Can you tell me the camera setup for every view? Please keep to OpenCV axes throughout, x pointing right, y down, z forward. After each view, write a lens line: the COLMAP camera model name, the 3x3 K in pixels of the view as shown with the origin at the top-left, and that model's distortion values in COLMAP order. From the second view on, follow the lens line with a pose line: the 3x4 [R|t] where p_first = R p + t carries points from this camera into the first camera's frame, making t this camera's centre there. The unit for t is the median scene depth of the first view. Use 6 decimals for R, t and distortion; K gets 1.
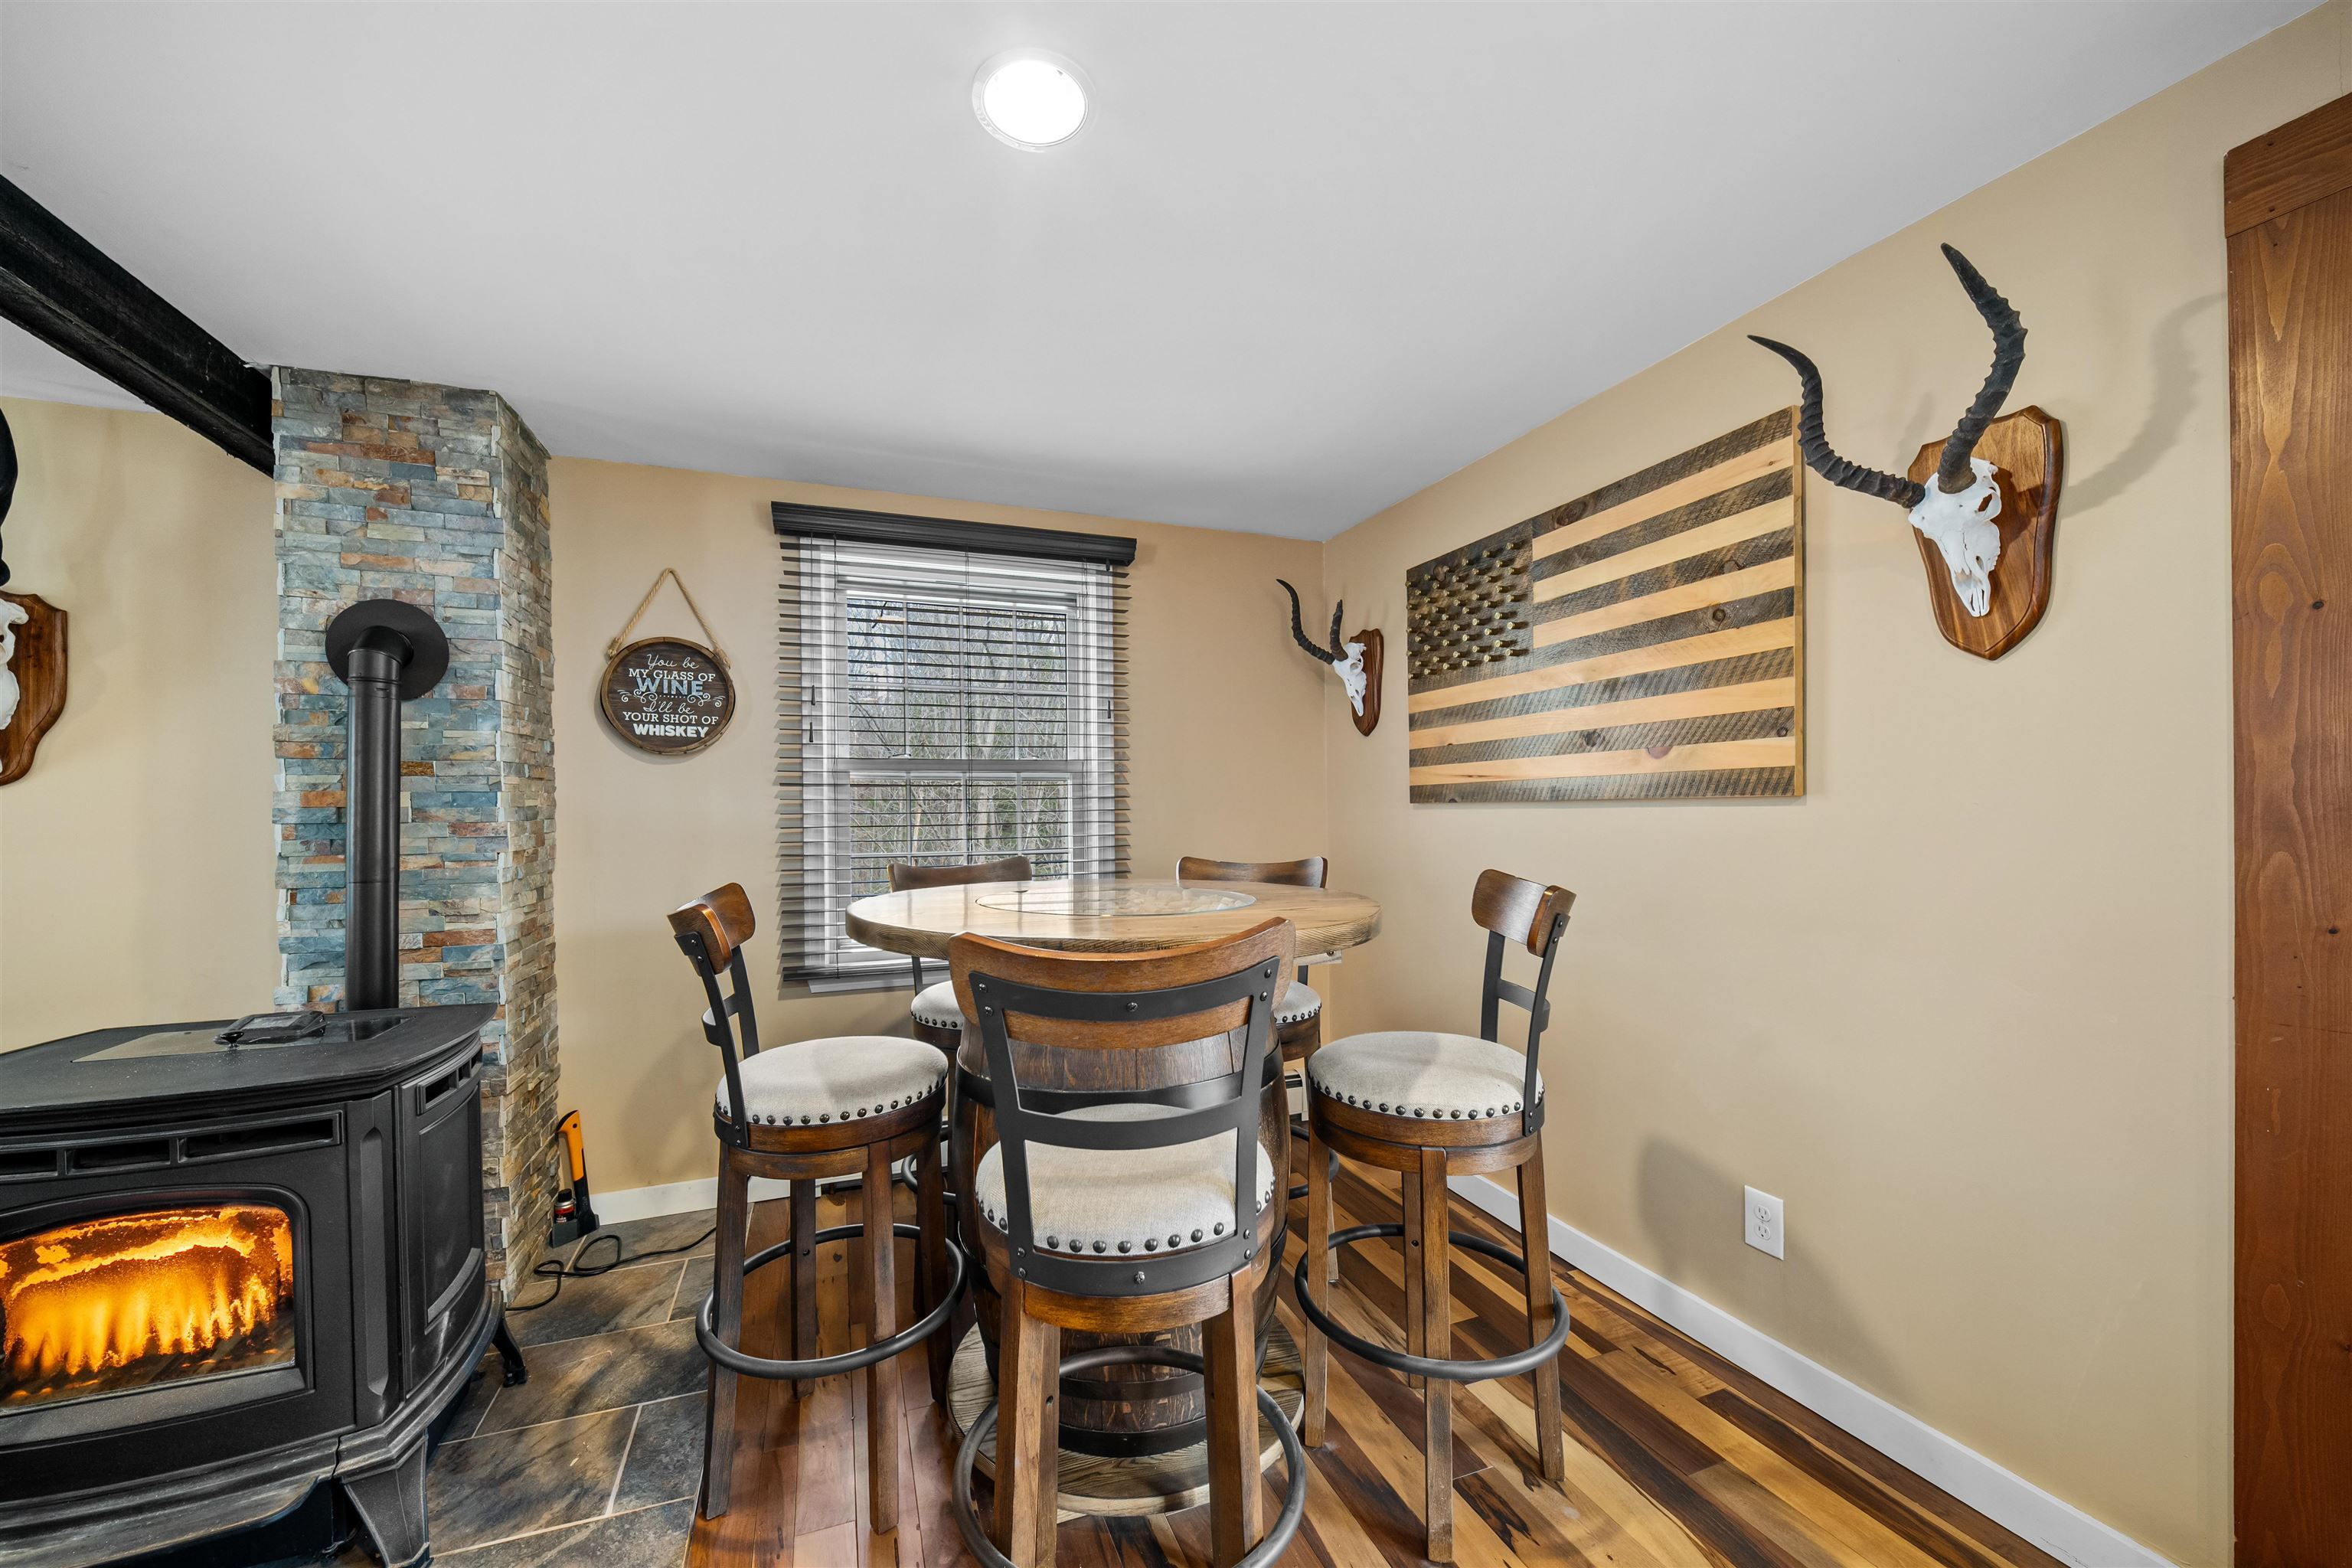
lens RADIAL K [[847.7, 0, 1127.3], [0, 847.7, 819.8], [0, 0, 1]] dist [-0.005602, -0.000189]
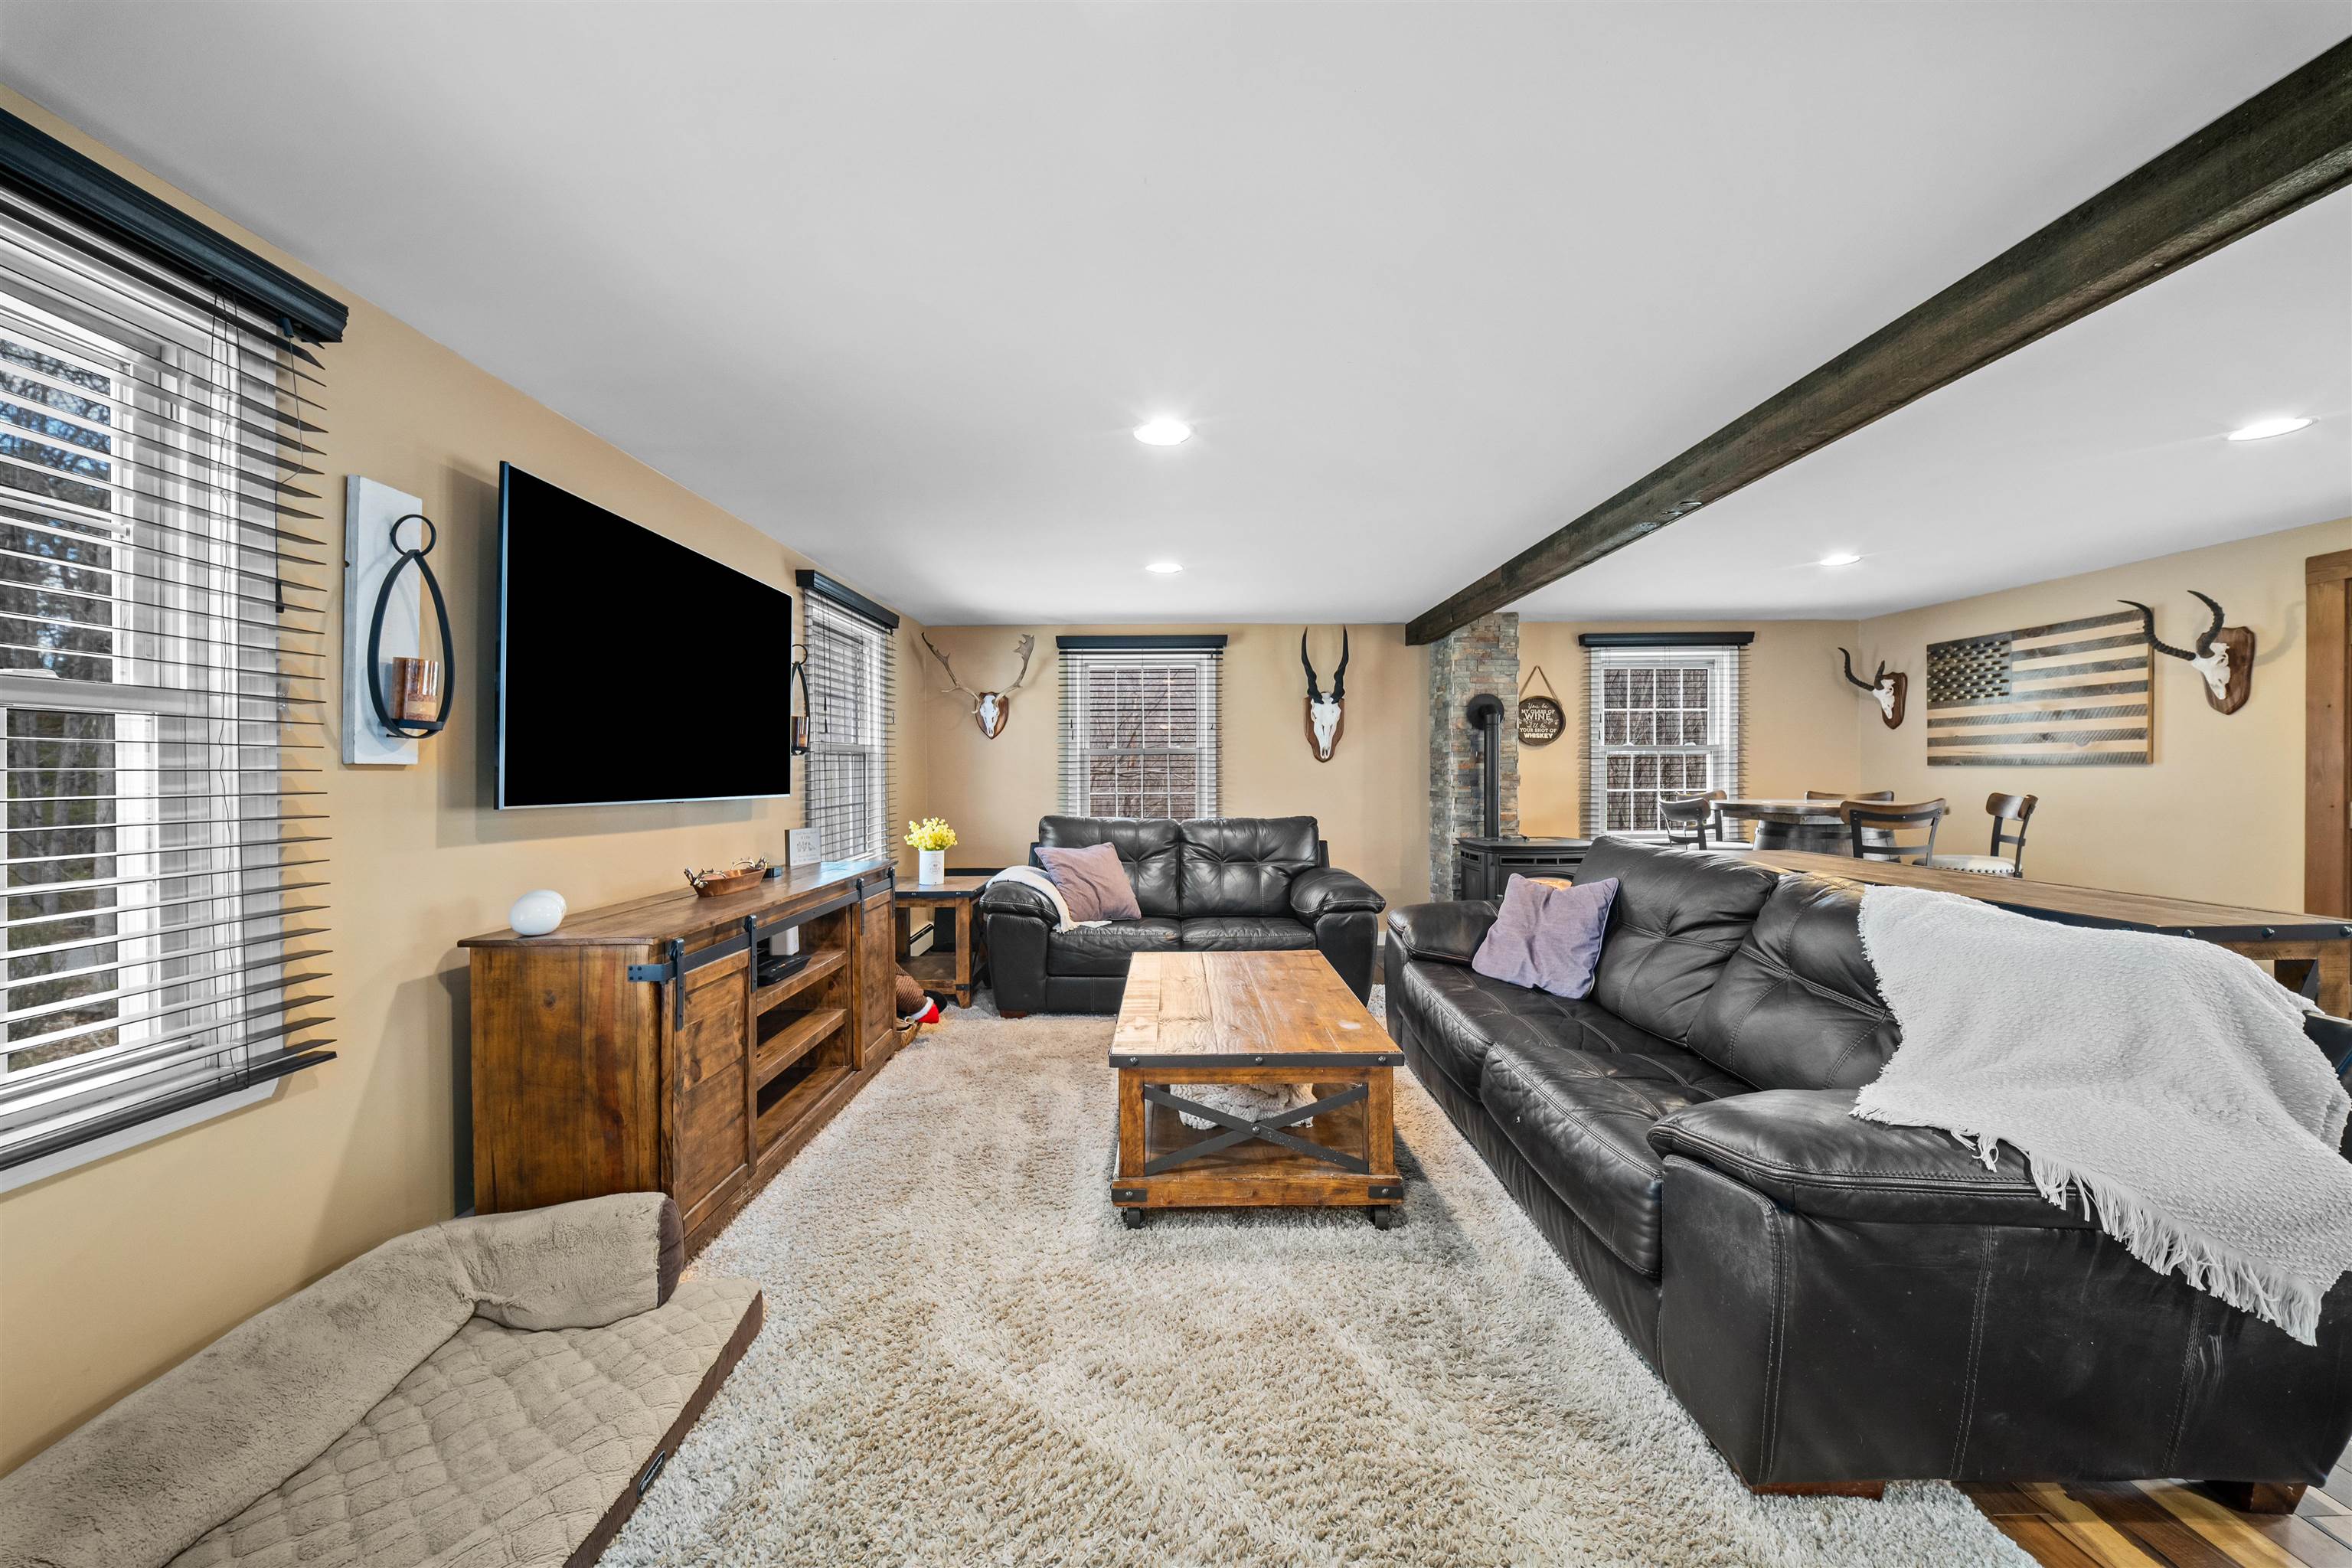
lens RADIAL K [[840.8, 0, 1176.0], [0, 840.8, 784.0], [0, 0, 1]] dist [-0.001321, -0.000113]
pose [[0.950875, 0.004296, -0.309547, -0.955339], [-0.002291, 0.999974, 0.006840, 0.015606], [0.309568, -0.005795, 0.950860, -1.831458]]
